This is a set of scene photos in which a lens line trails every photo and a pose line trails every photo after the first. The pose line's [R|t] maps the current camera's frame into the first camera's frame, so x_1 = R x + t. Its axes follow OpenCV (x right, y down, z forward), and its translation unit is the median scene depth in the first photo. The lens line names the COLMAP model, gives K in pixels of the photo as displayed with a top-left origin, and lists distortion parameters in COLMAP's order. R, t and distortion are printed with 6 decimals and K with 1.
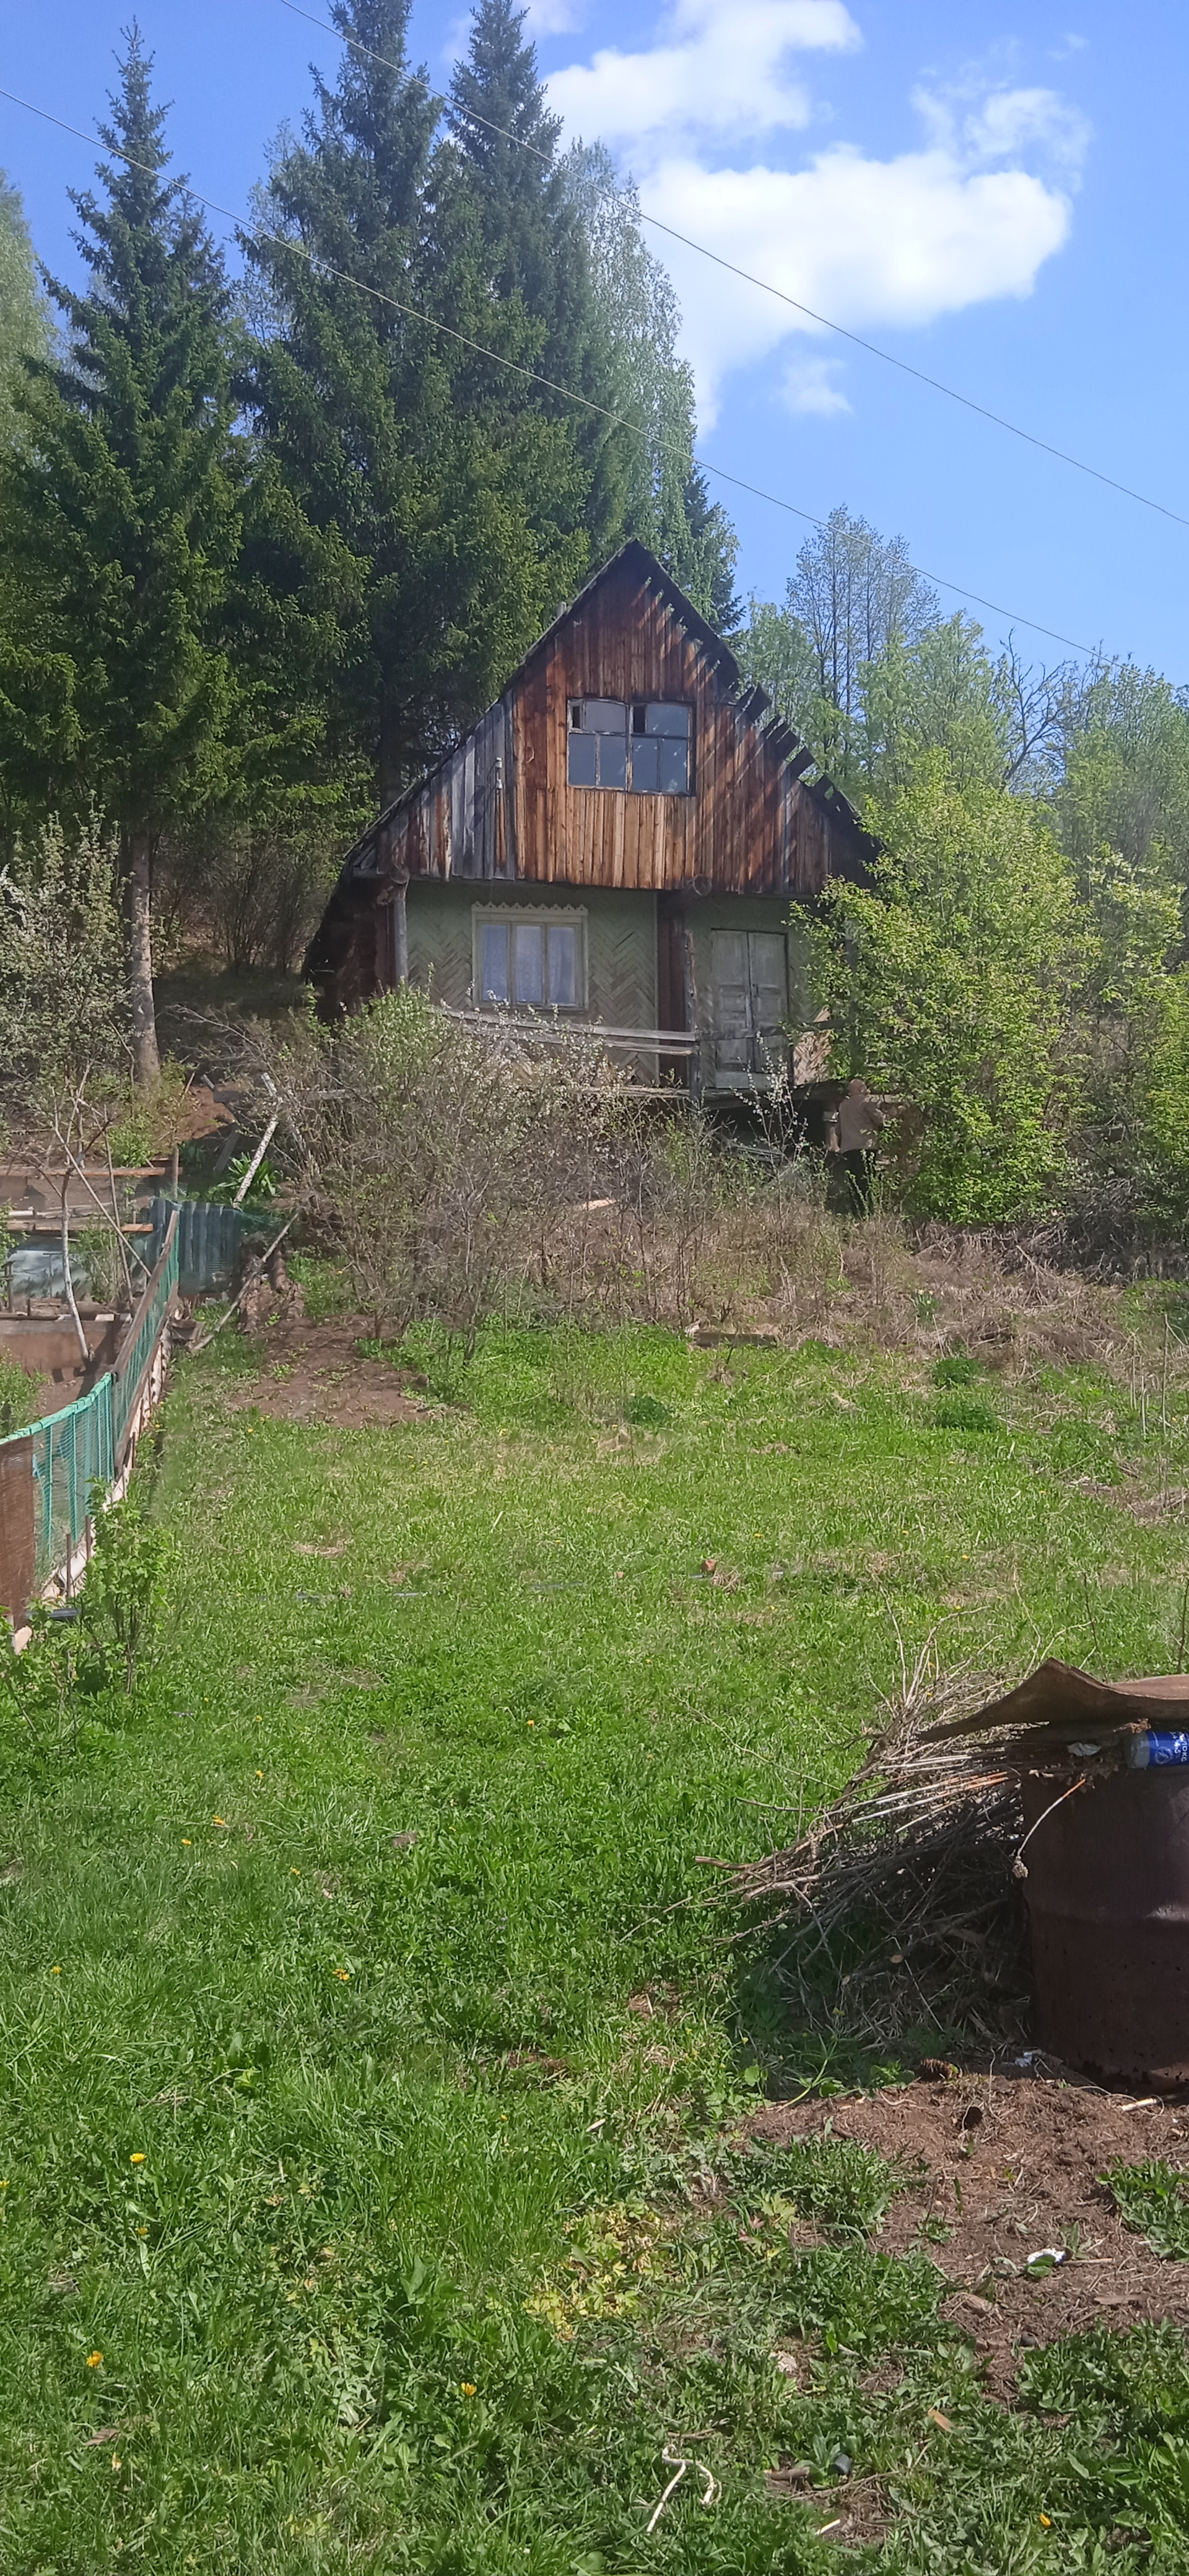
lens RADIAL K [[2084.9, 0, 591.4], [0, 2084.9, 1312.7], [0, 0, 1]] dist [0.050842, -0.061281]
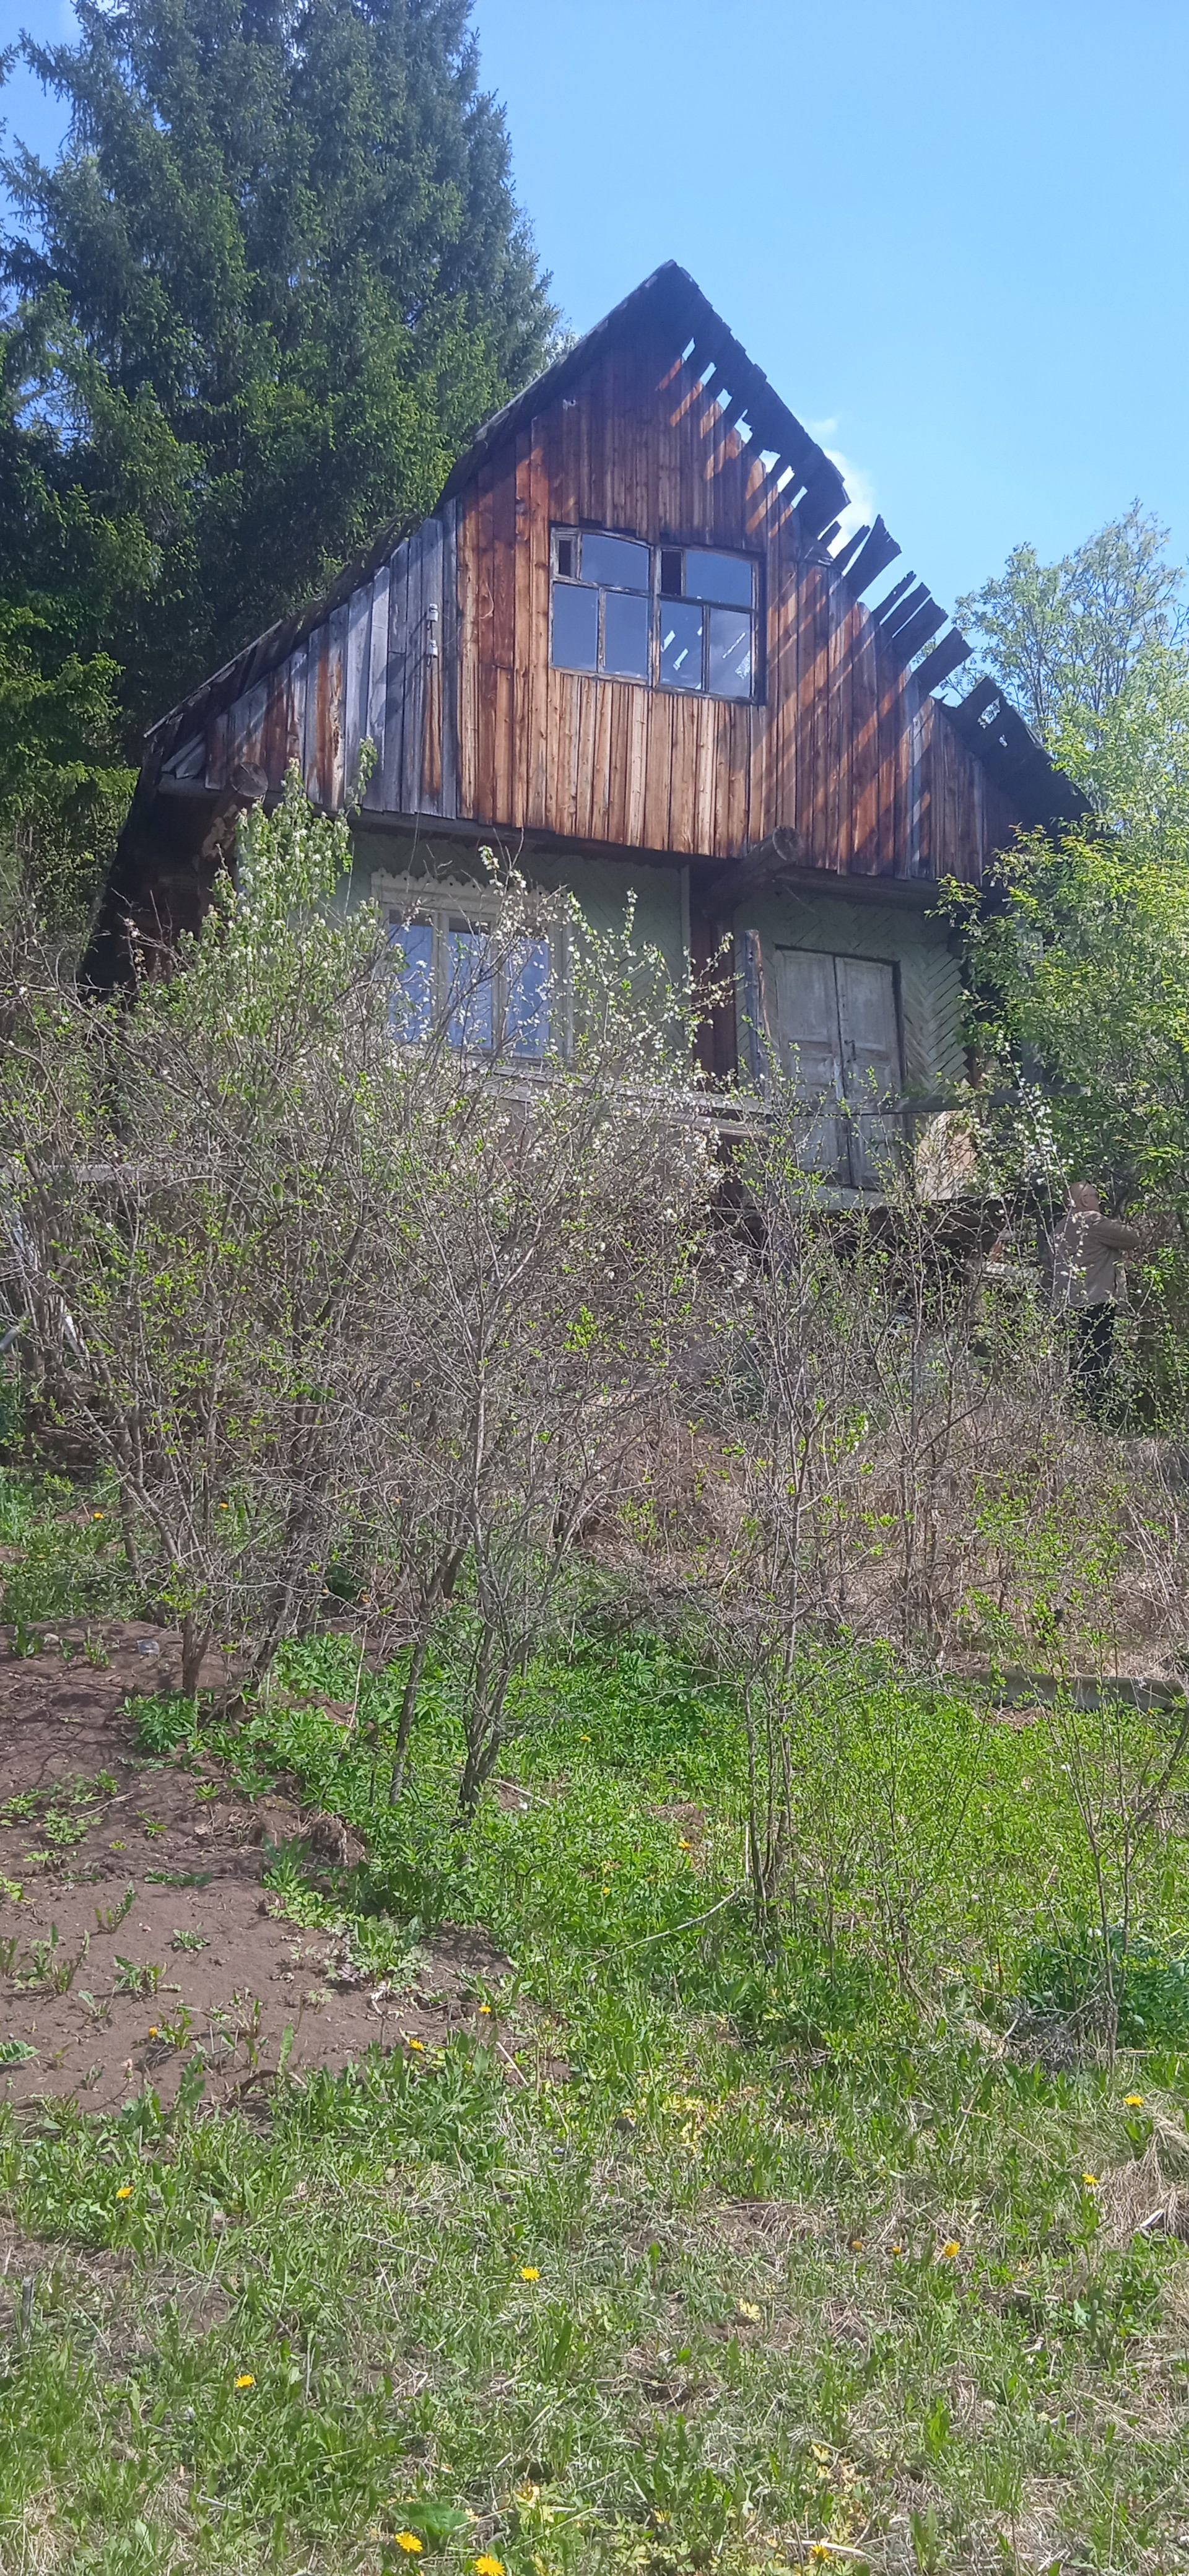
lens RADIAL K [[2084.9, 0, 582.3], [0, 2084.9, 1296.1], [0, 0, 1]] dist [0.050842, -0.061281]
pose [[0.995506, 0.021578, 0.092205, -0.051494], [-0.008632, 0.990317, -0.138553, -0.004475], [-0.094302, 0.137134, 0.986053, 0.462524]]
